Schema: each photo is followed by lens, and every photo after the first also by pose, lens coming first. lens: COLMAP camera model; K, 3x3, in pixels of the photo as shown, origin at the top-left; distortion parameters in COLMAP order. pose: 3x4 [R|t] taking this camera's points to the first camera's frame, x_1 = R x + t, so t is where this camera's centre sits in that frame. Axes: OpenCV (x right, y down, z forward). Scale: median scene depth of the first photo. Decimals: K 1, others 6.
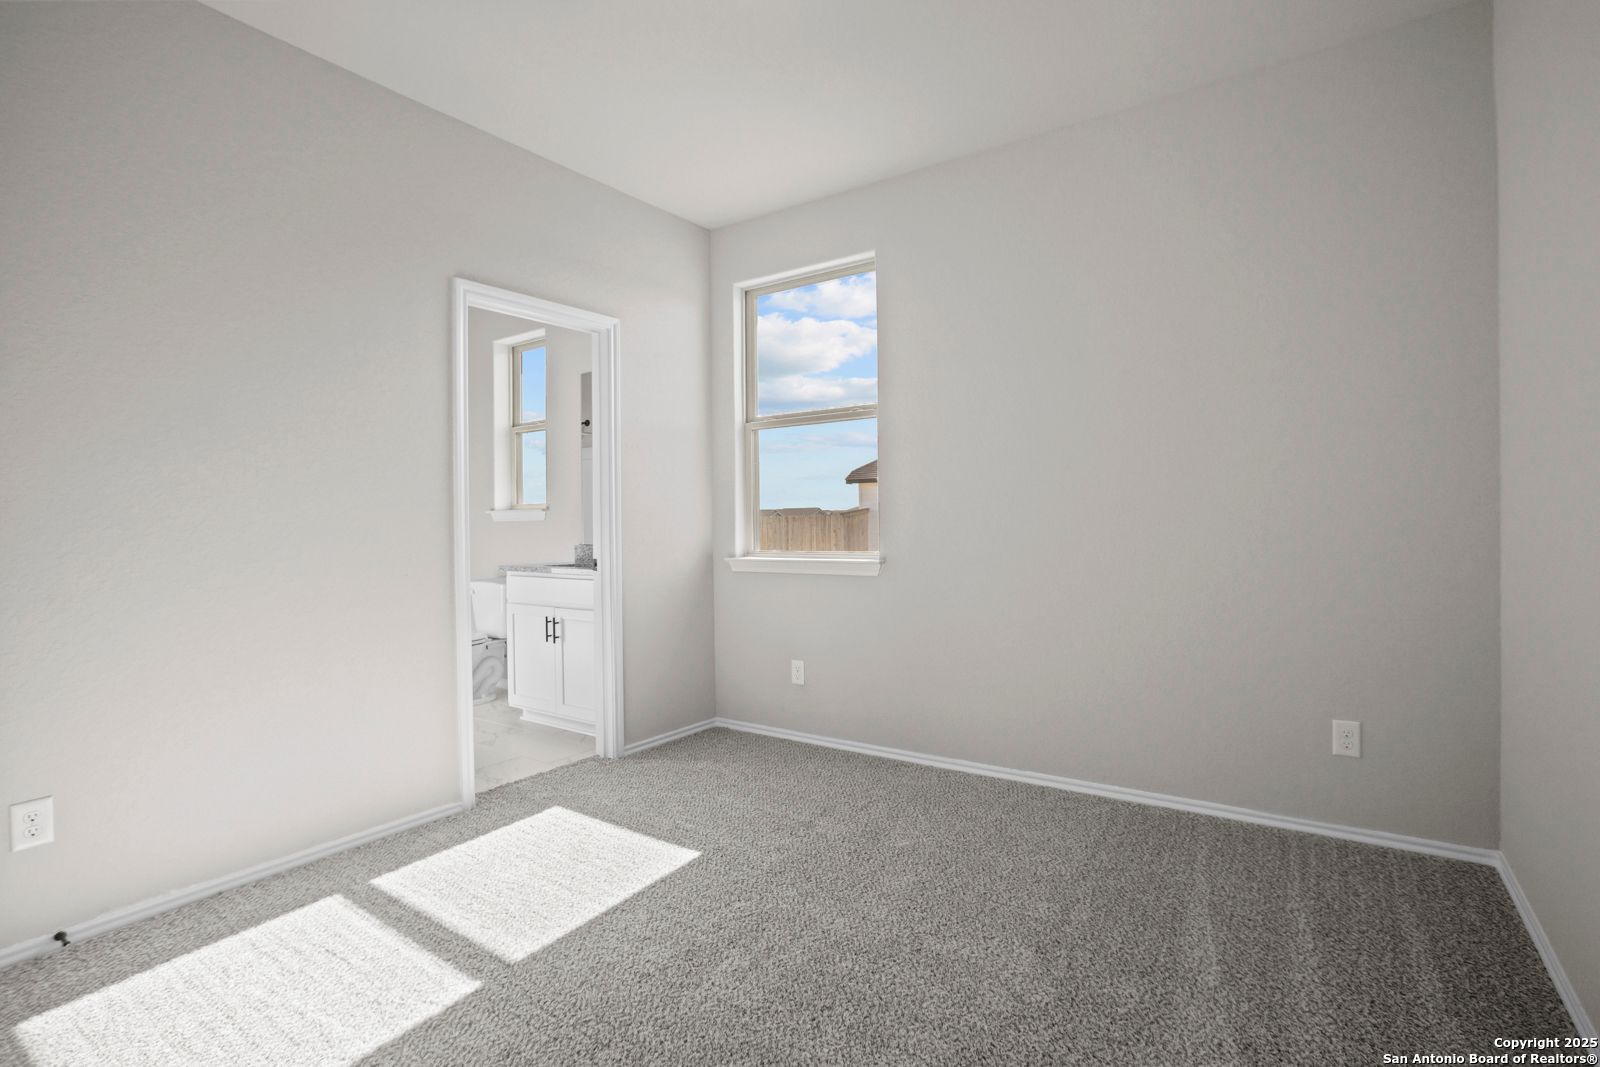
lens RADIAL K [[766.1, 0, 808.1], [0, 766.1, 529.6], [0, 0, 1]] dist [-0.064011, 0.035839]
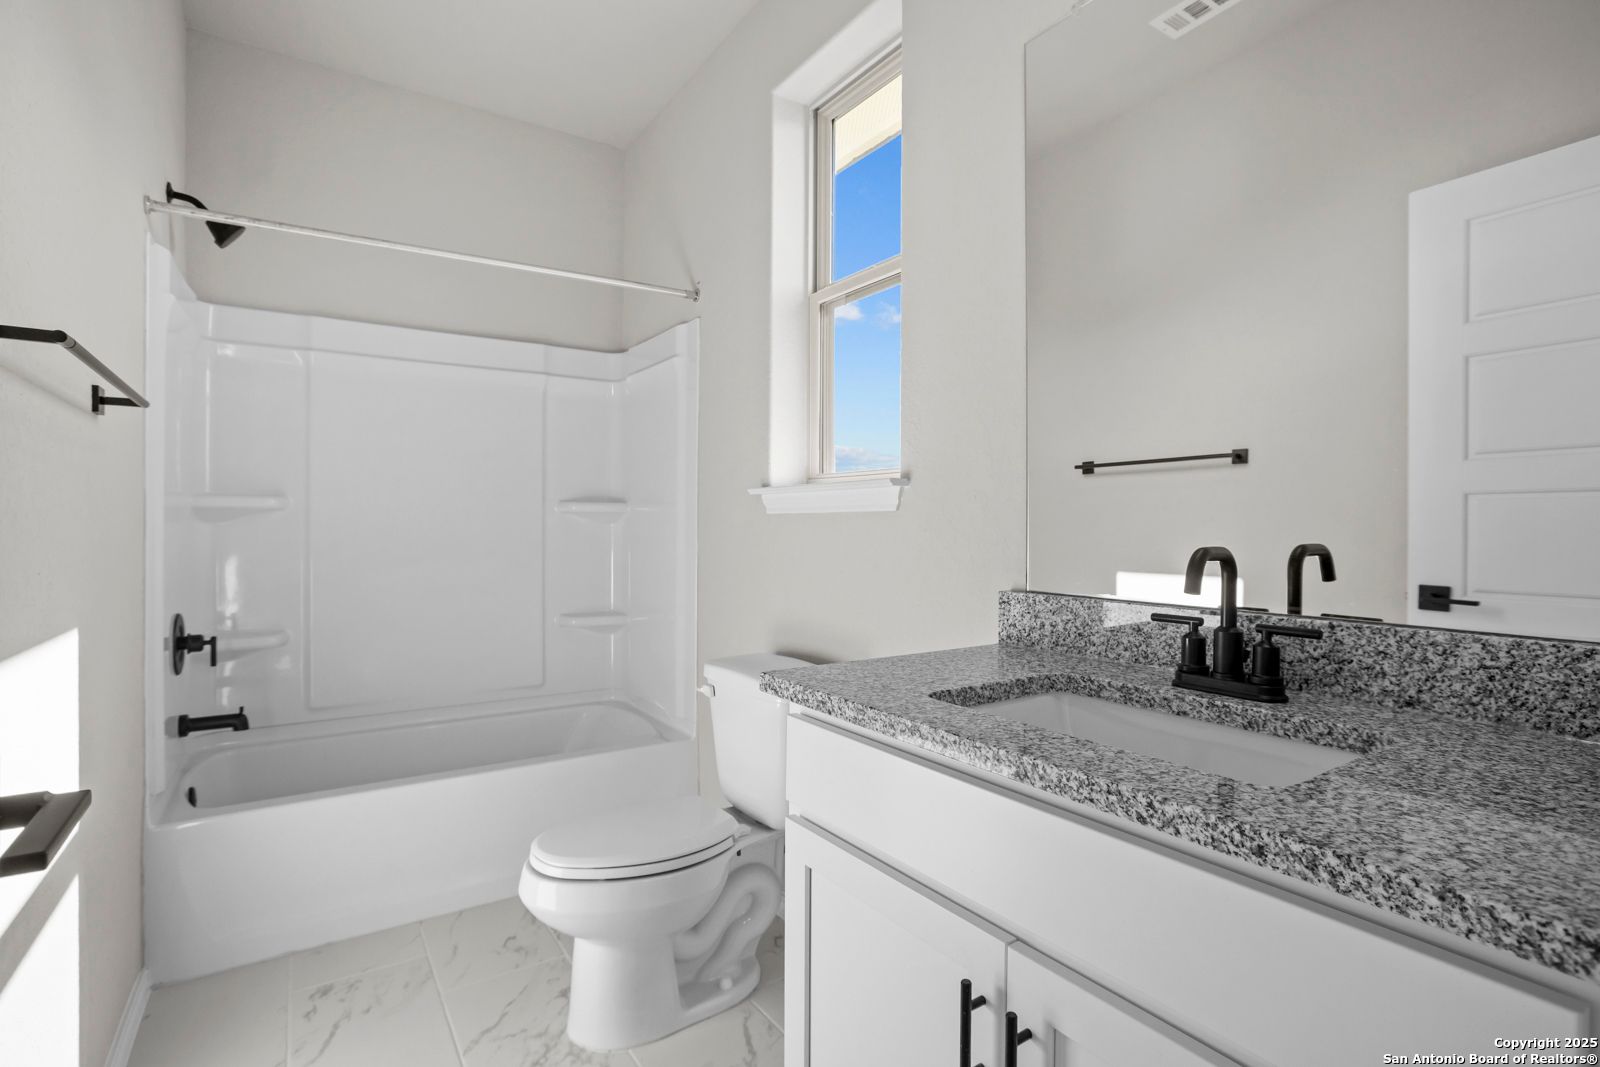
lens RADIAL K [[766.1, 0, 808.1], [0, 766.1, 529.6], [0, 0, 1]] dist [-0.064011, 0.035839]
pose [[0.933162, 0.017835, -0.359012, -0.254577], [-0.016757, 0.999841, 0.006115, -0.004744], [0.359064, 0.000309, 0.933313, 0.646990]]
